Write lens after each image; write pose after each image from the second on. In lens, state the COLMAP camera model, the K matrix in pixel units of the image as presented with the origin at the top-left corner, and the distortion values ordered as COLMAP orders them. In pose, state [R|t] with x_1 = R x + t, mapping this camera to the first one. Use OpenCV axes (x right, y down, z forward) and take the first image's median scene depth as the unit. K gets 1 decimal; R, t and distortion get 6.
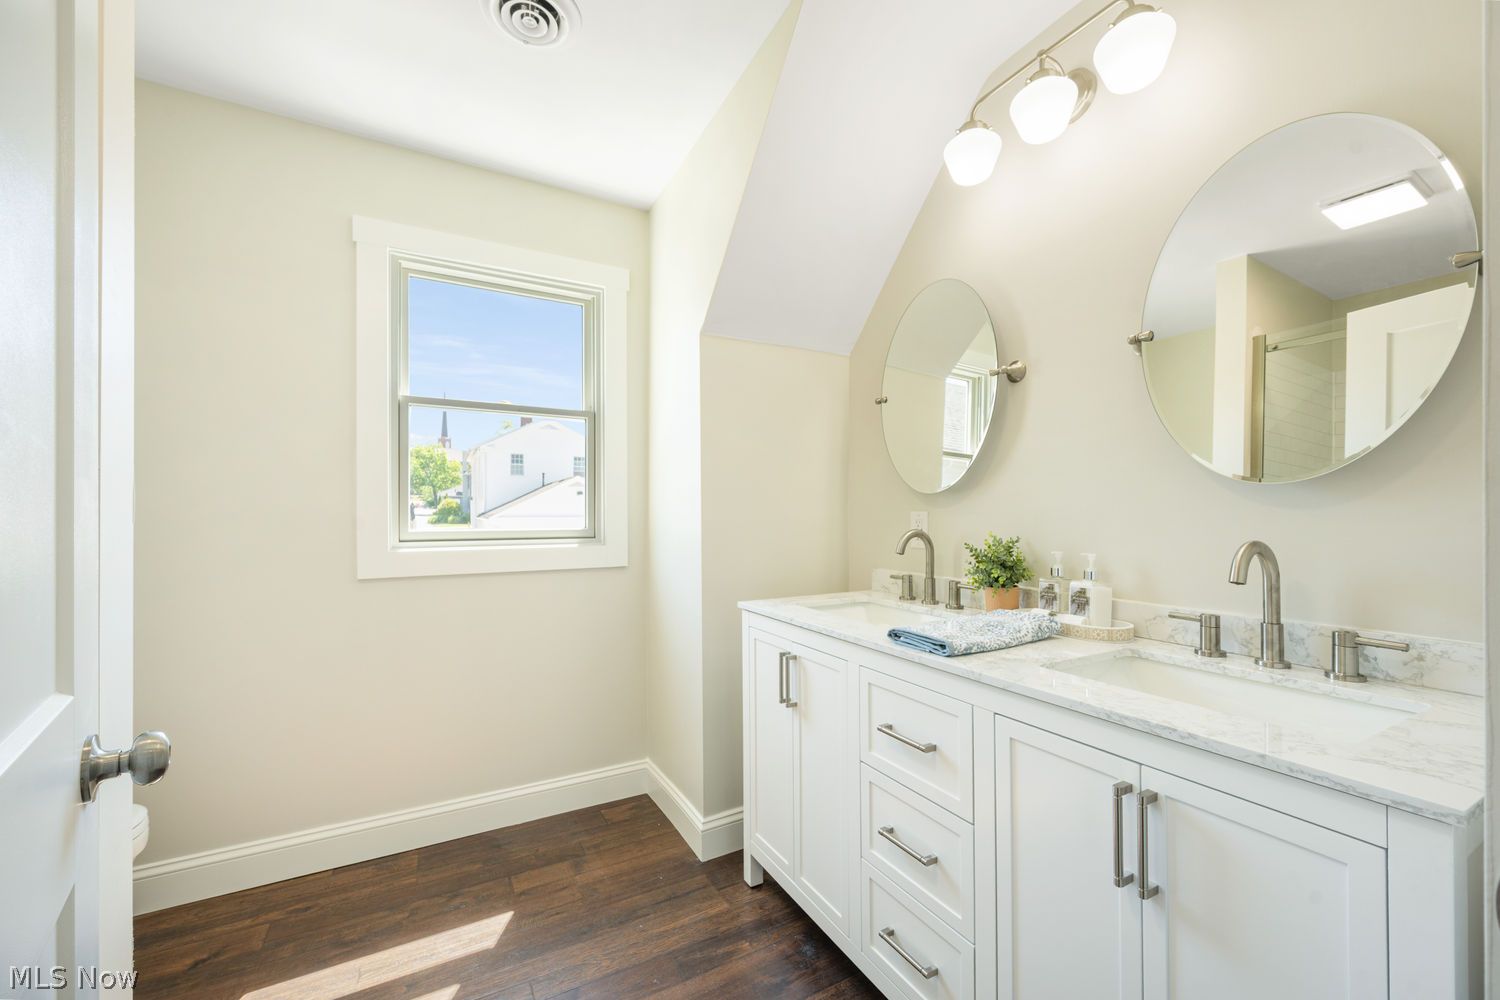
lens RADIAL K [[594.7, 0, 748.2], [0, 594.7, 500.6], [0, 0, 1]] dist [-0.001379, -0.000449]
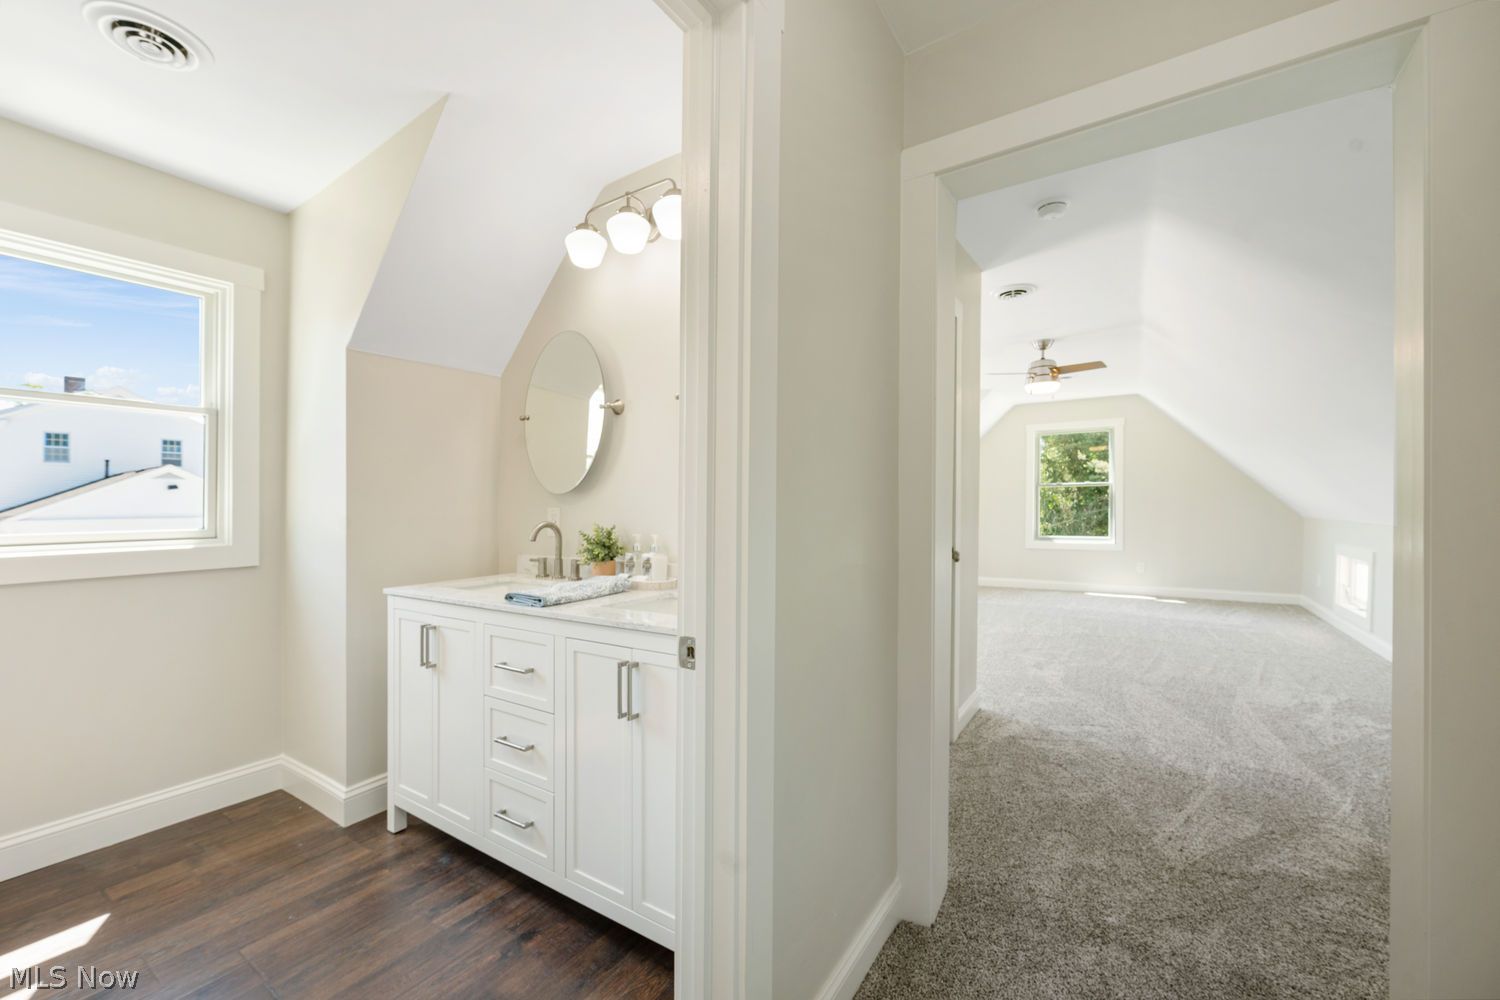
lens RADIAL K [[589.1, 0, 757.4], [0, 589.1, 488.1], [0, 0, 1]] dist [-0.001883, -0.000670]
pose [[0.872237, 0.005739, 0.489049, 0.063758], [0.000861, 0.999912, -0.013269, -0.008279], [-0.489082, 0.011995, 0.872155, -0.395569]]
